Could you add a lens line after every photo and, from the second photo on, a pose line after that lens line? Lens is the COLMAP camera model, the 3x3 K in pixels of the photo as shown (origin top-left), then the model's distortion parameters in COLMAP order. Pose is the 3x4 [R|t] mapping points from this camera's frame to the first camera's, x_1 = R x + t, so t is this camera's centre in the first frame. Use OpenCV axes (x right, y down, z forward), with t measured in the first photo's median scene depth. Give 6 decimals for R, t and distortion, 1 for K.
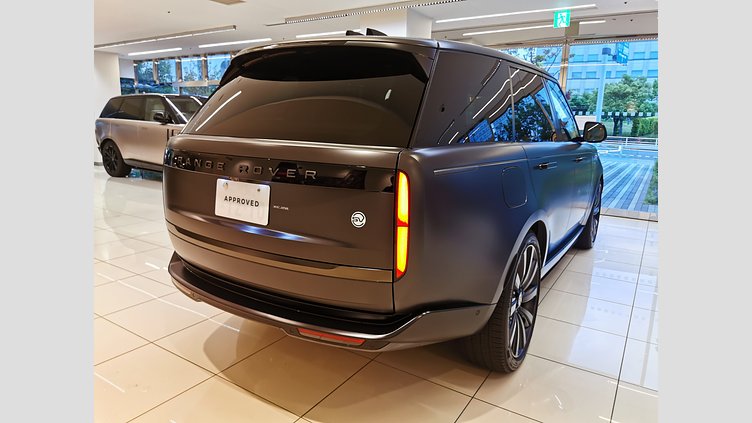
lens RADIAL K [[448.3, 0, 383.5], [0, 448.3, 193.5], [0, 0, 1]] dist [0.002139, -0.003452]
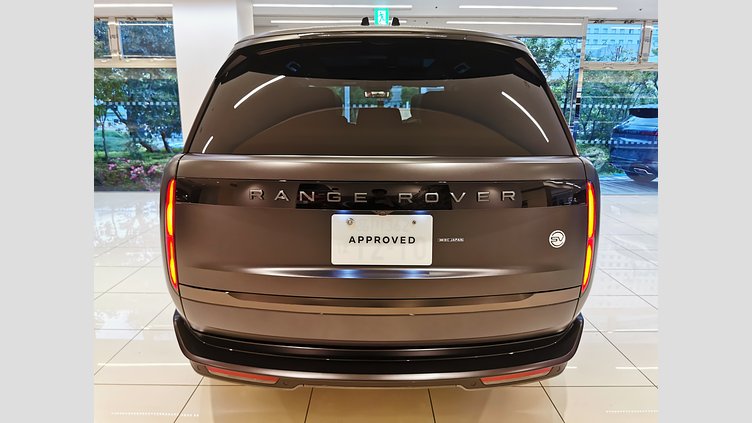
lens RADIAL K [[448.3, 0, 376.4], [0, 448.3, 207.7], [0, 0, 1]] dist [0.002139, -0.003452]
pose [[0.842294, -0.128072, 0.523582, -0.694146], [0.101438, 0.991669, 0.079385, -0.095688], [-0.529388, -0.013755, 0.848268, 0.347848]]
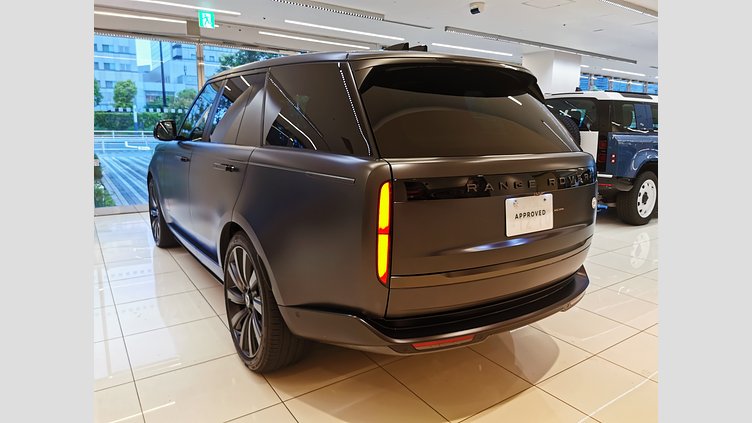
lens RADIAL K [[448.3, 0, 371.8], [0, 448.3, 211.9], [0, 0, 1]] dist [0.002139, -0.003452]
pose [[0.408700, -0.190803, 0.892501, -1.348885], [0.146141, 0.978966, 0.142366, -0.184341], [-0.900892, 0.072246, 0.427988, 0.857534]]
